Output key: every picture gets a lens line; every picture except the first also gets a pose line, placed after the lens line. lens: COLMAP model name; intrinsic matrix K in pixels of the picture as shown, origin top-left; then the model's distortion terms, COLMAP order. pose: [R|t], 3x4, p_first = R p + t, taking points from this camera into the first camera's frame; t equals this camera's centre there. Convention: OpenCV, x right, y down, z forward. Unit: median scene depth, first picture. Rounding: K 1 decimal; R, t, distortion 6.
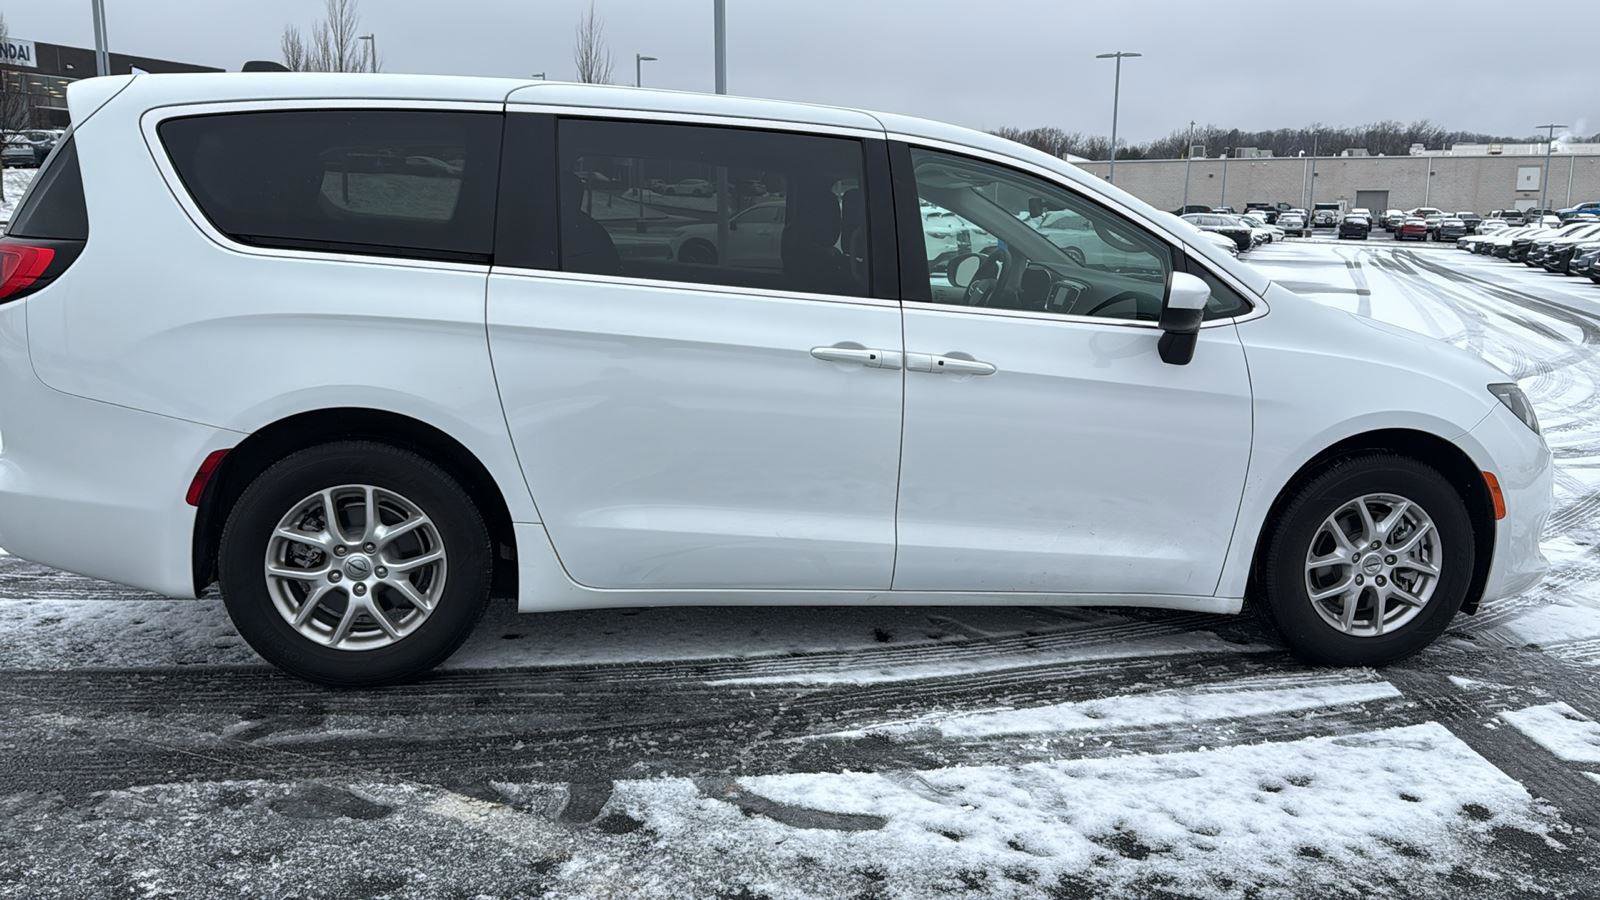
lens RADIAL K [[1248.5, 0, 828.9], [0, 1248.5, 425.7], [0, 0, 1]] dist [0.155273, -0.254788]
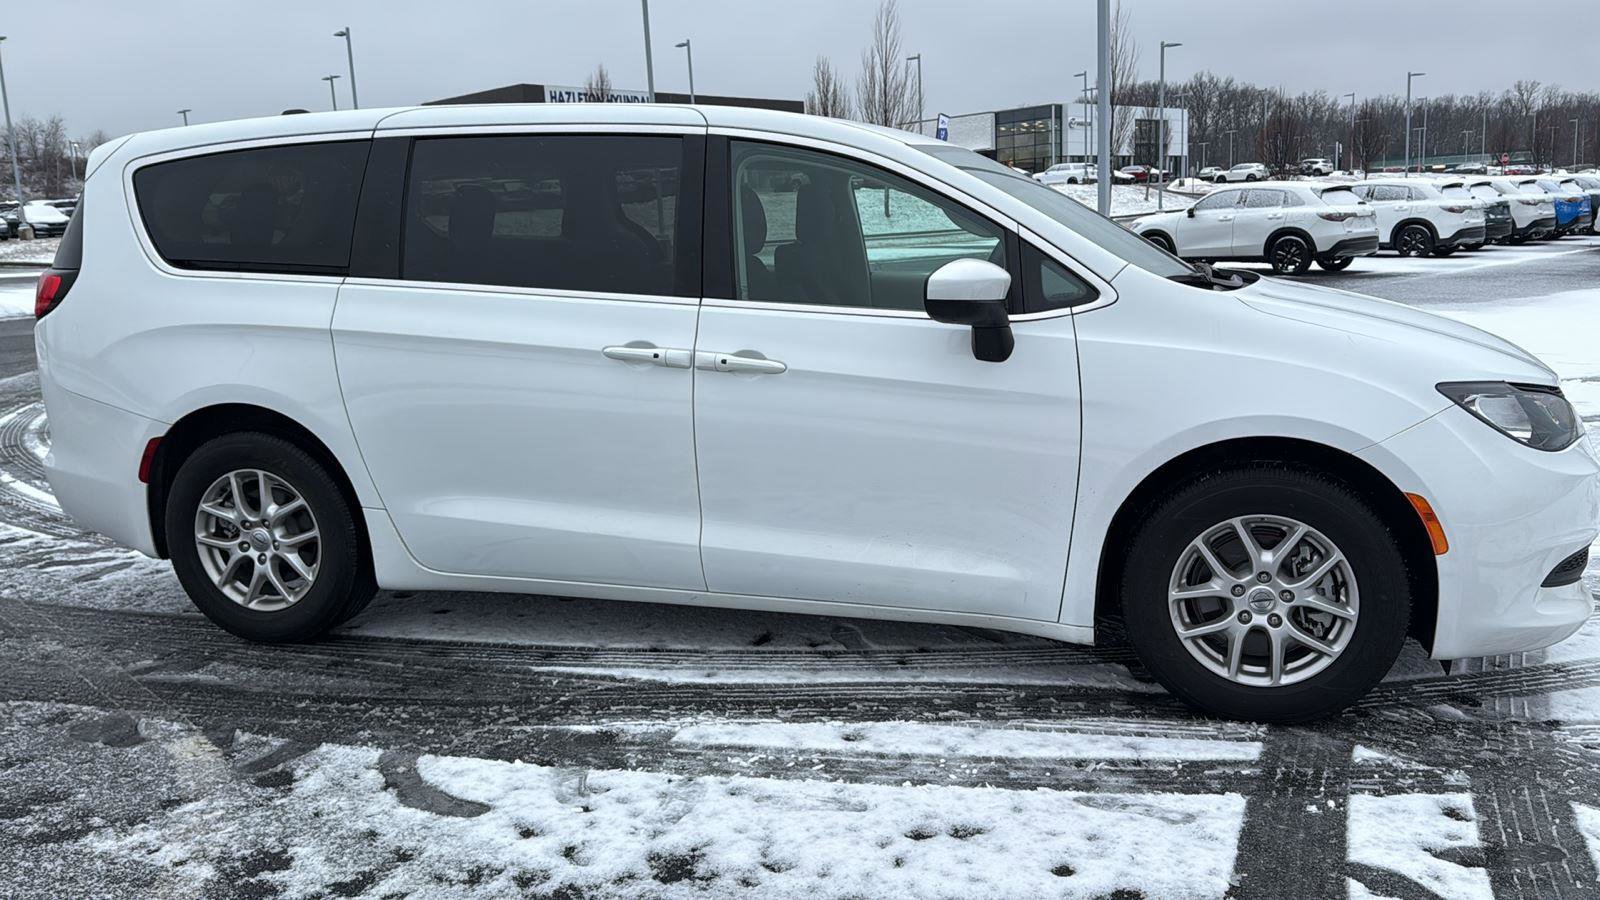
lens RADIAL K [[1247.5, 0, 840.9], [0, 1247.5, 441.5], [0, 0, 1]] dist [0.168757, -0.299734]
pose [[0.909374, 0.018103, -0.415585, 0.582519], [-0.013207, 0.999805, 0.014653, -0.003282], [0.415769, -0.007837, 0.909436, 0.151612]]
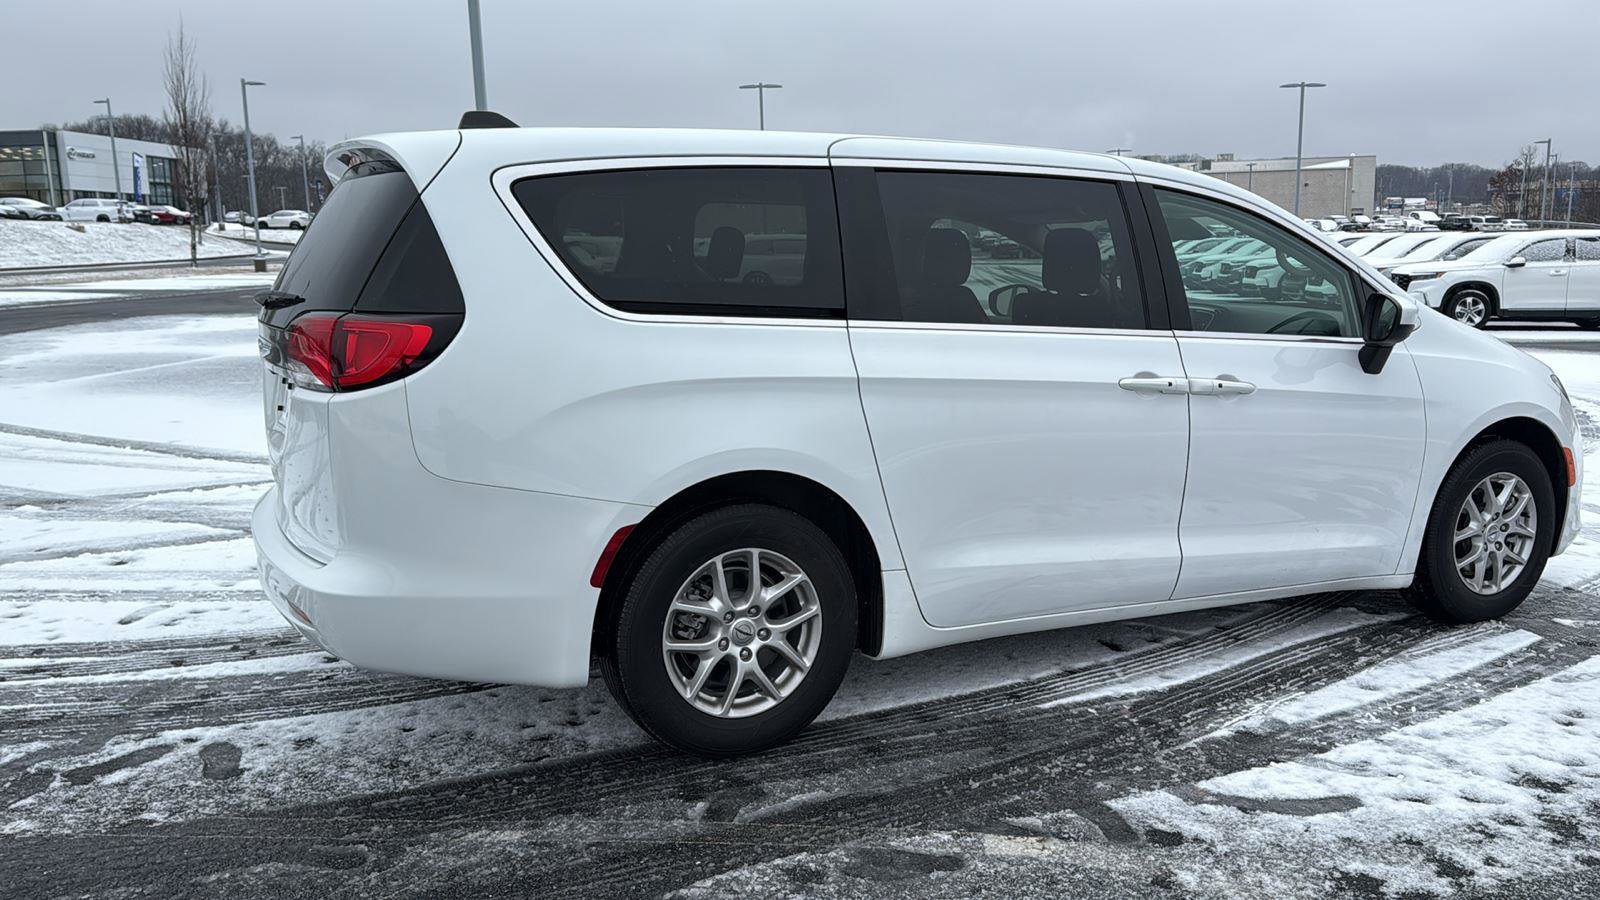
lens RADIAL K [[1244.4, 0, 824.7], [0, 1244.4, 458.6], [0, 0, 1]] dist [0.144222, -0.227208]
pose [[0.954898, -0.081981, 0.285394, -0.558811], [0.080970, 0.996598, 0.015360, -0.031785], [-0.285682, 0.008441, 0.958287, 0.050384]]
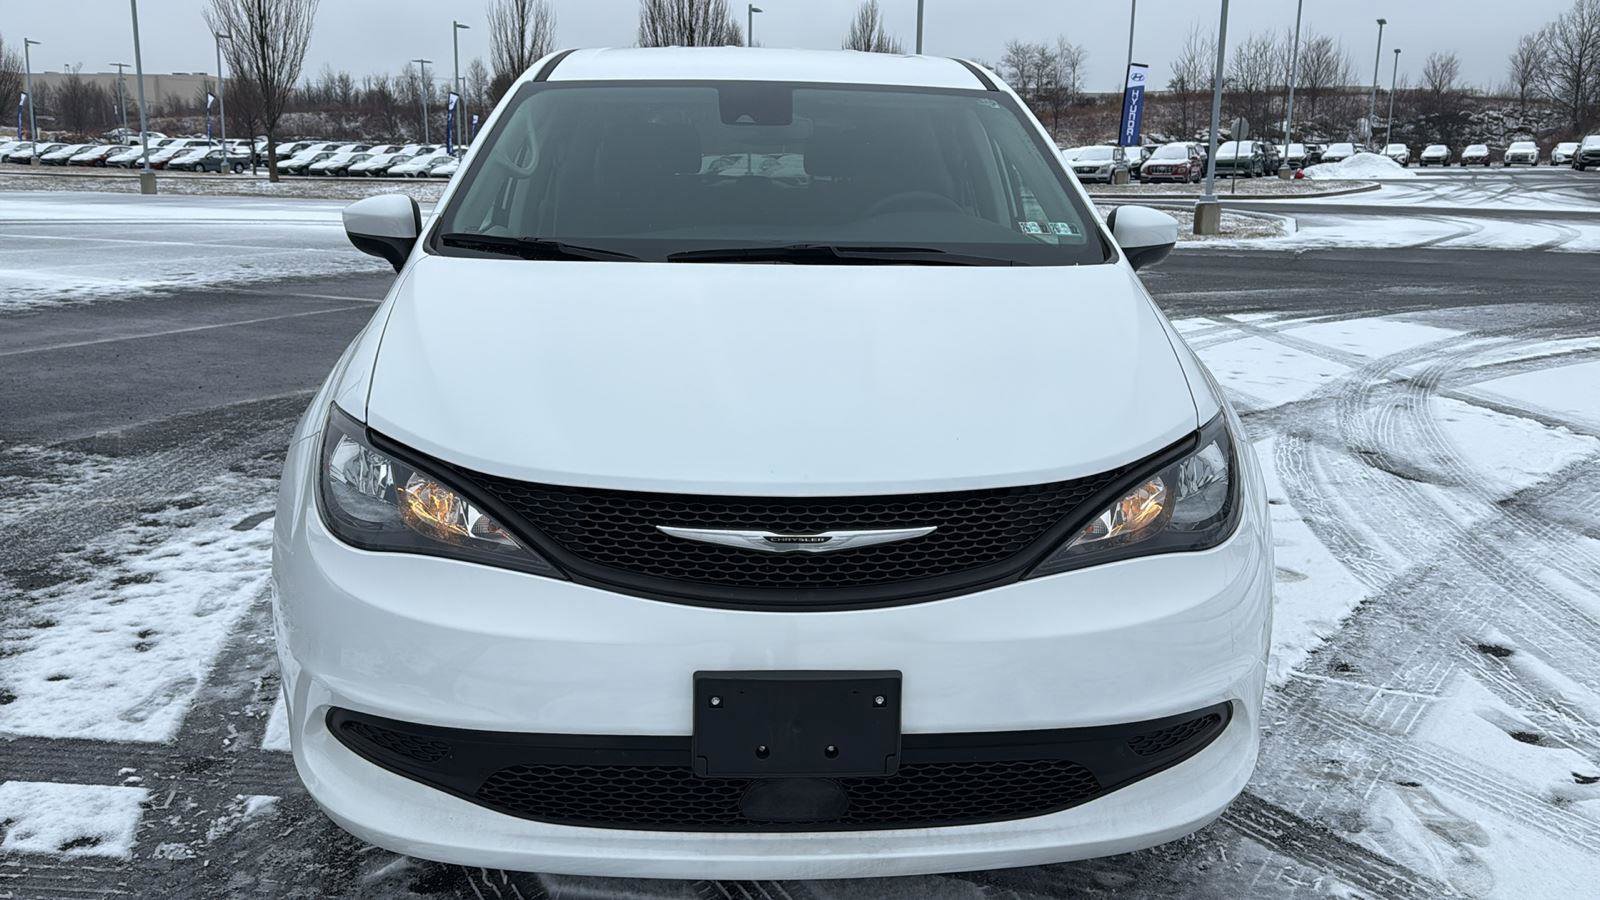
lens RADIAL K [[1300.6, 0, 798.4], [0, 1300.6, 416.9], [0, 0, 1]] dist [0.016398, -0.003790]
pose [[-0.119908, 0.160468, -0.979731, 1.234415], [-0.180640, 0.966851, 0.180467, -0.197284], [0.976213, 0.198618, -0.086946, 1.444378]]
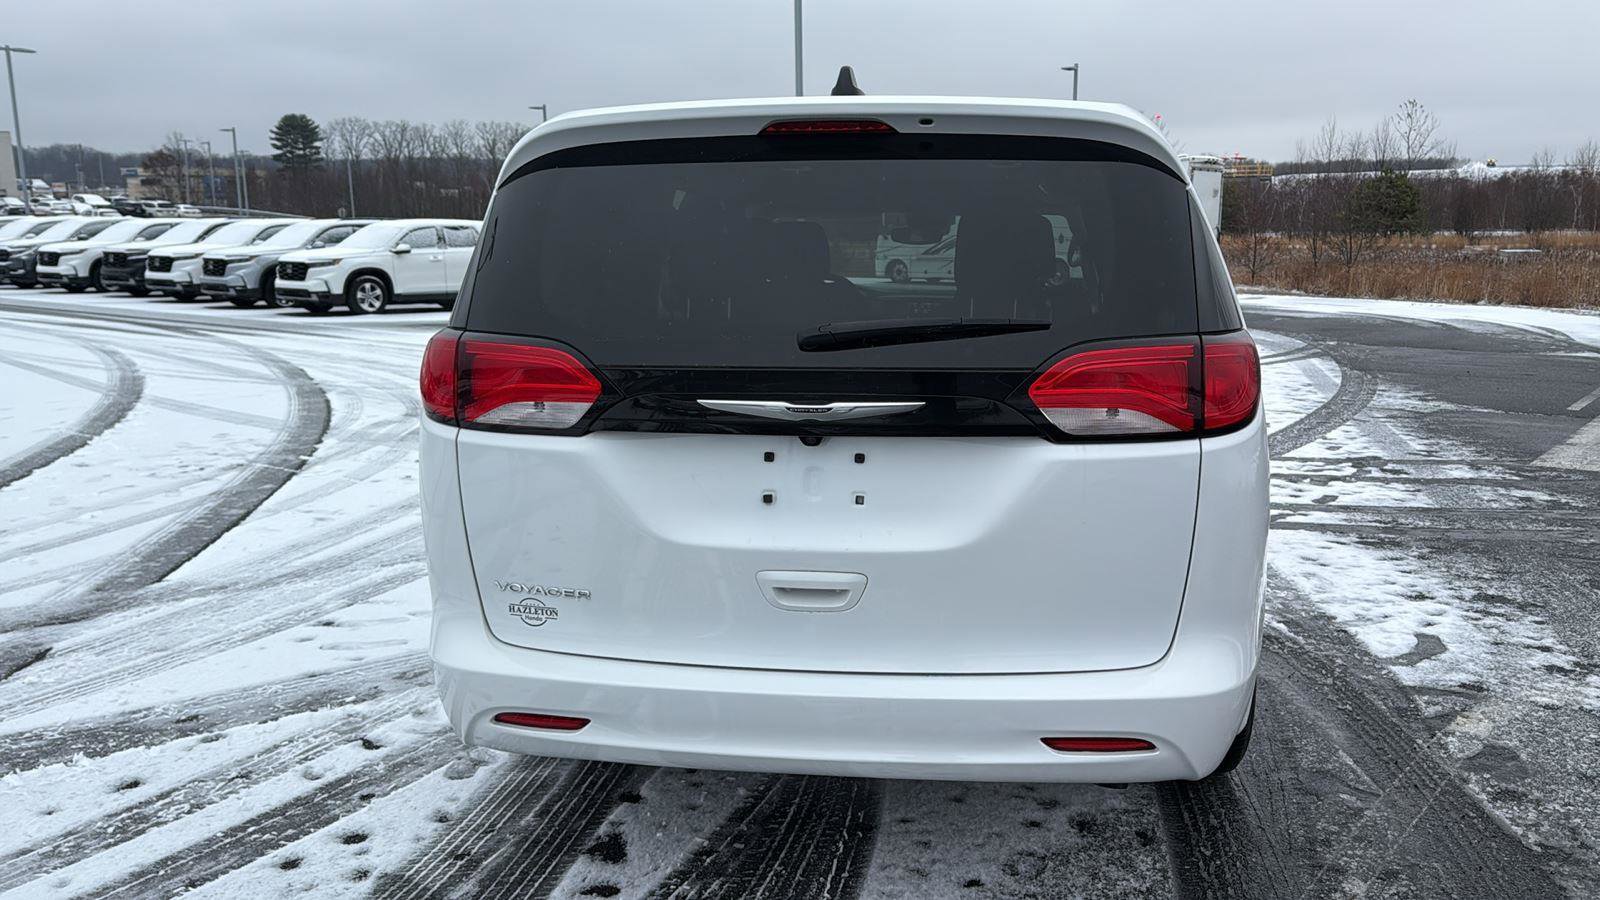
lens RADIAL K [[1289.6, 0, 824.5], [0, 1289.6, 443.5], [0, 0, 1]] dist [0.058890, -0.074575]
pose [[0.302584, -0.182026, 0.935580, -1.305844], [0.163545, 0.976951, 0.137182, -0.202485], [-0.938987, 0.111500, 0.325379, 0.918575]]
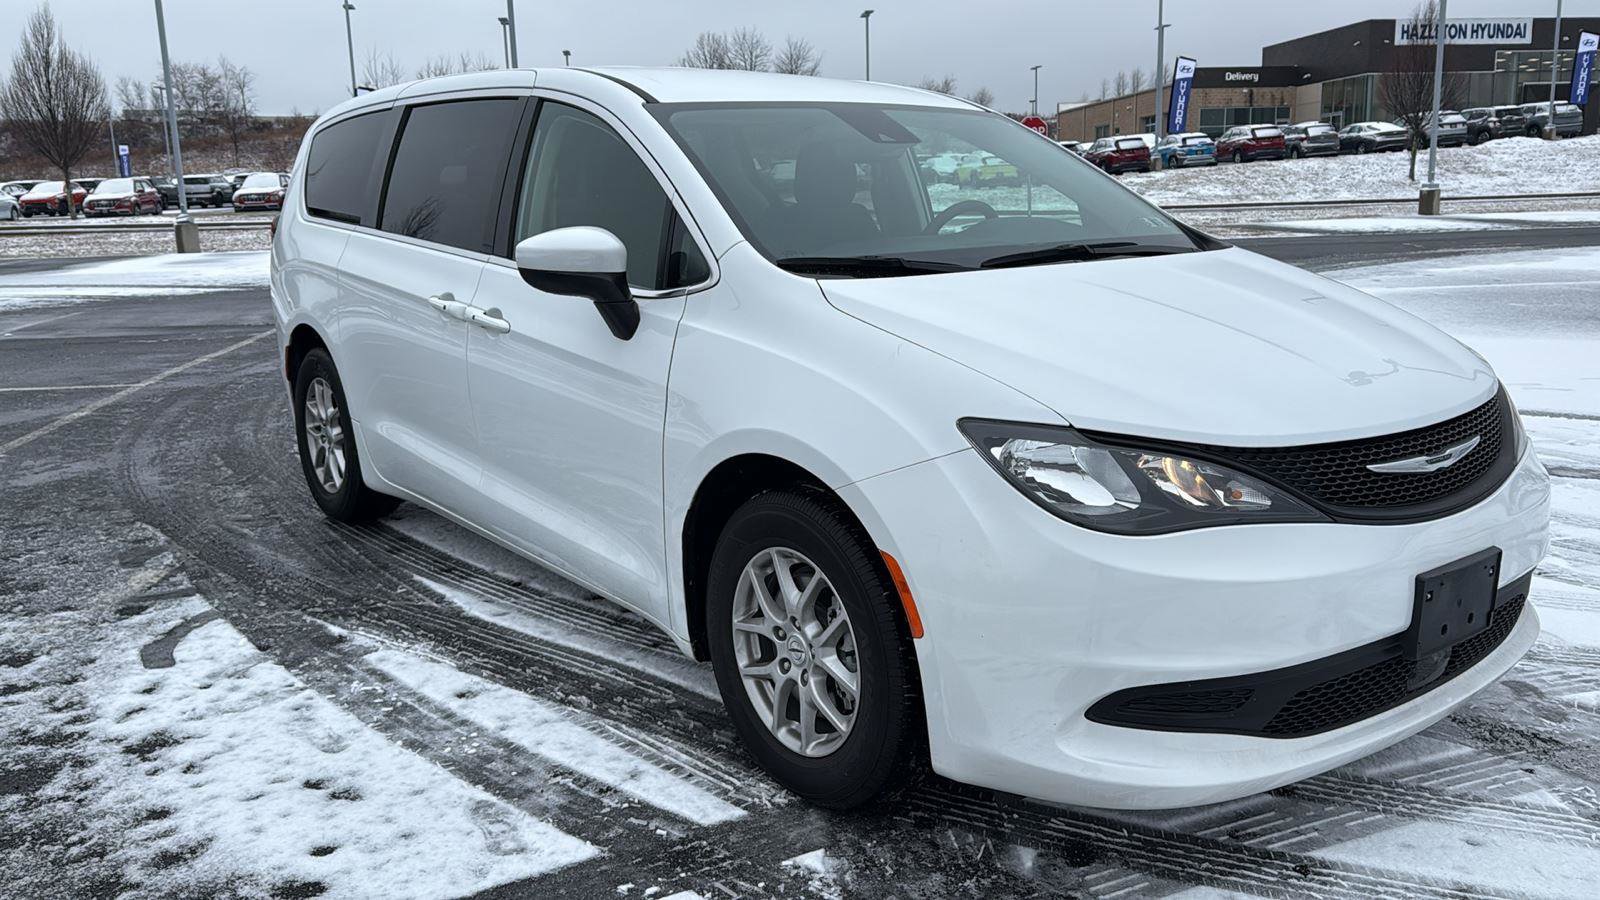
lens RADIAL K [[1267.7, 0, 813.0], [0, 1267.7, 445.7], [0, 0, 1]] dist [0.159749, -0.253016]
pose [[0.471801, 0.137519, -0.870915, 1.147410], [-0.111973, 0.989109, 0.095523, -0.077834], [0.874566, 0.052451, 0.482061, 0.749096]]
